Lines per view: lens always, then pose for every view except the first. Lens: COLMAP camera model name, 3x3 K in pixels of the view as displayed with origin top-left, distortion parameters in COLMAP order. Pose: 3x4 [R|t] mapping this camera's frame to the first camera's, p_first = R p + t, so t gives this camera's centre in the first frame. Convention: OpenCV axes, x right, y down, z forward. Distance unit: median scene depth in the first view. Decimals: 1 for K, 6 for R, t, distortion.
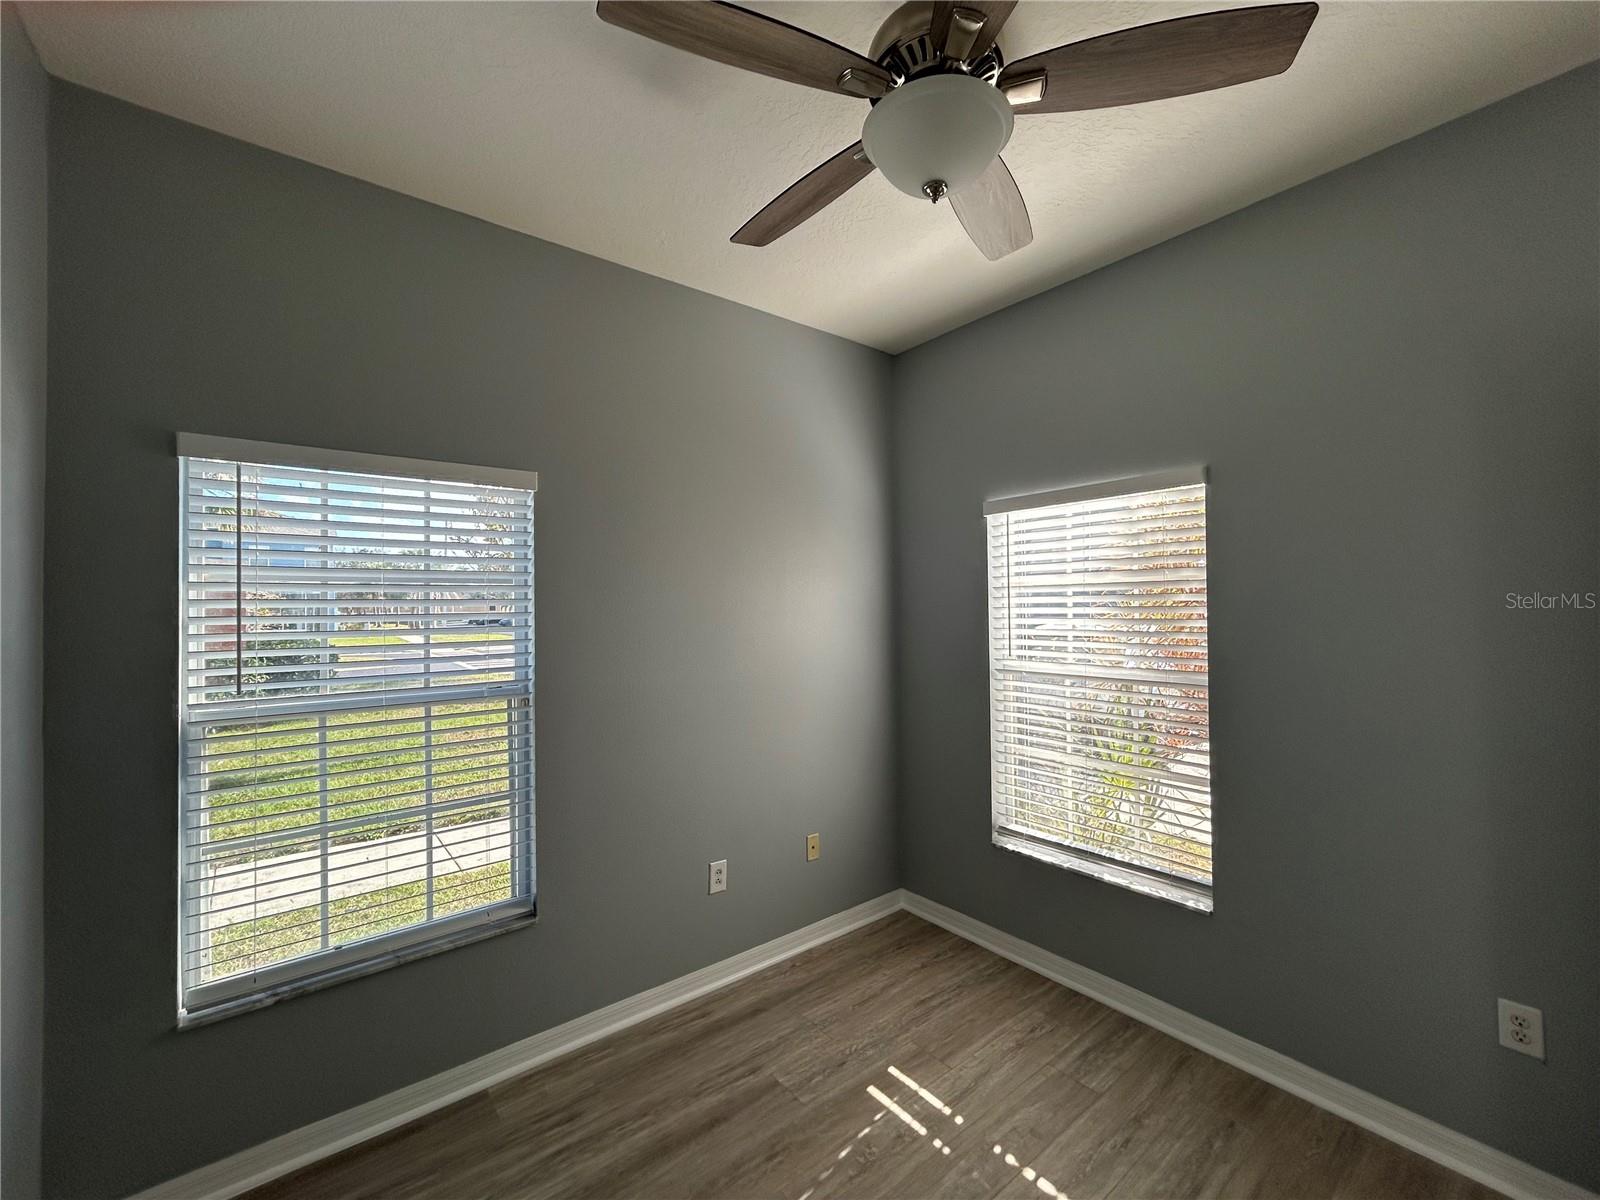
lens RADIAL K [[649.2, 0, 795.6], [0, 649.2, 605.2], [0, 0, 1]] dist [-0.000912, 0.001360]
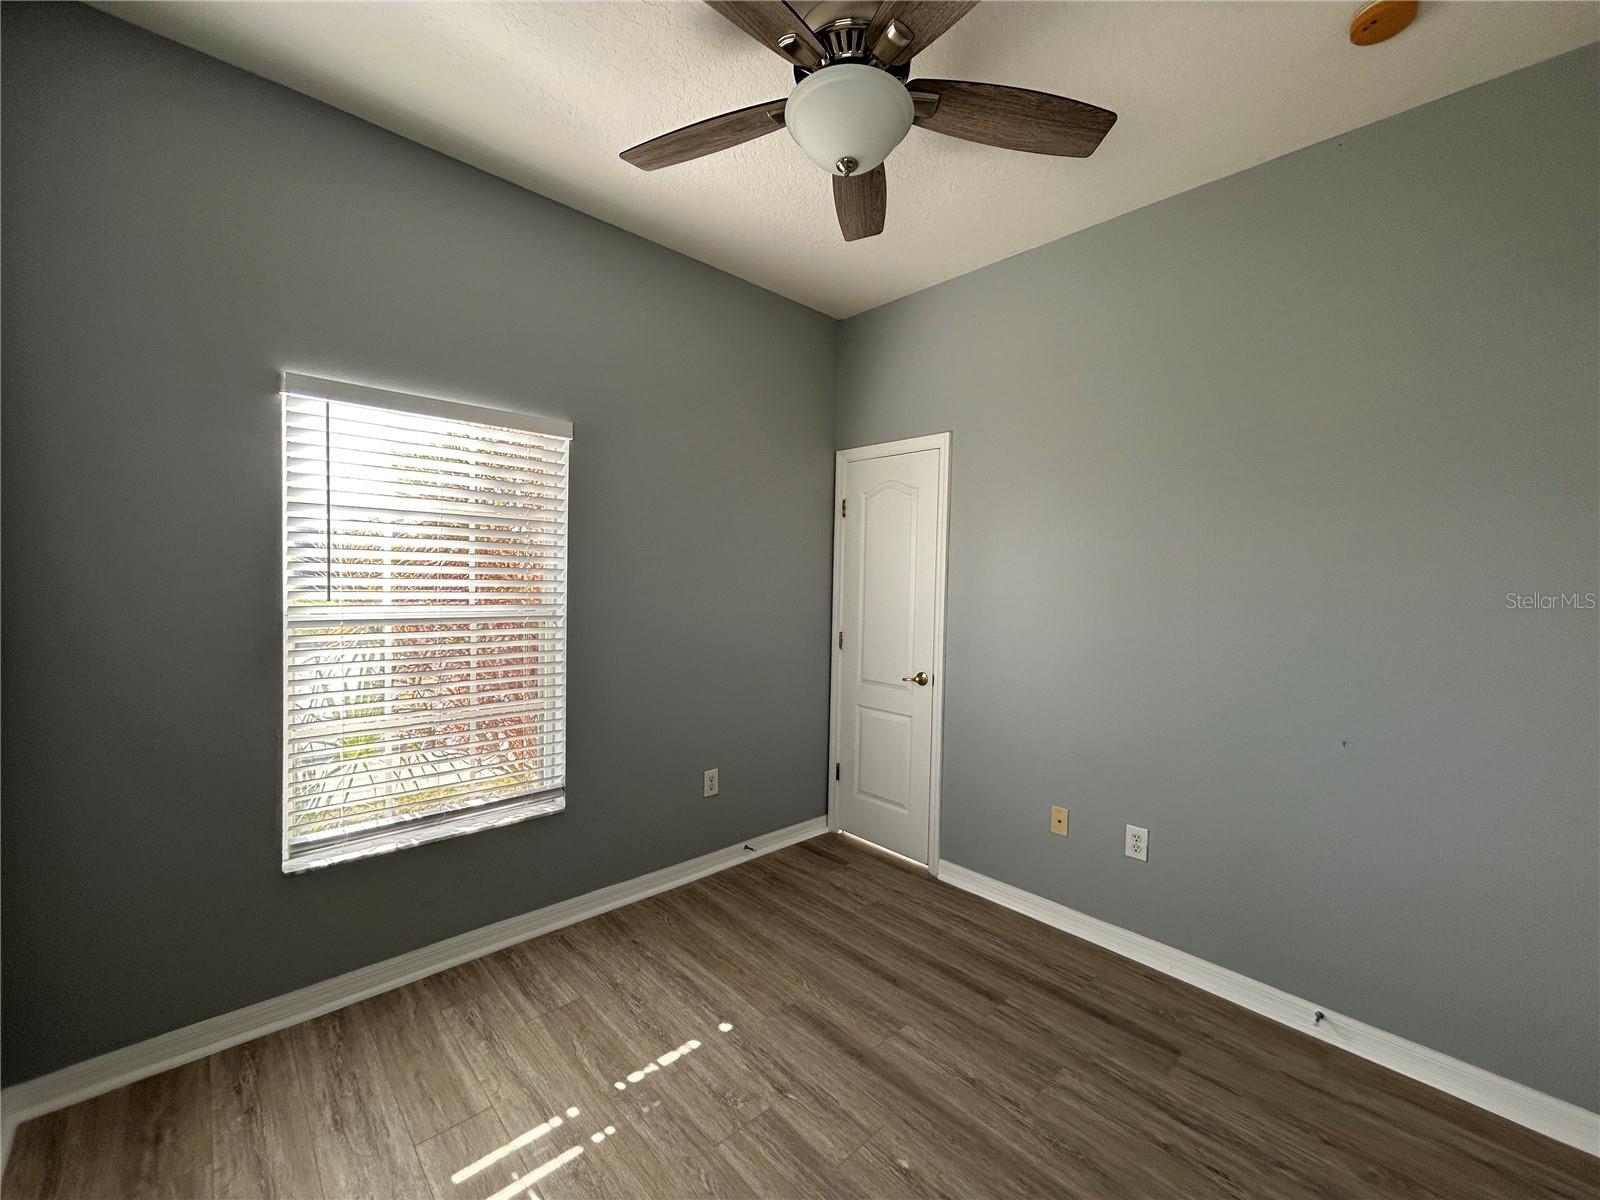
lens RADIAL K [[649.2, 0, 800.6], [0, 649.2, 602.3], [0, 0, 1]] dist [-0.000912, 0.001360]
pose [[-0.093489, -0.029057, 0.995196, -0.561301], [-0.031745, 0.999153, 0.026190, 0.055508], [-0.995114, -0.029144, -0.094332, 0.695550]]
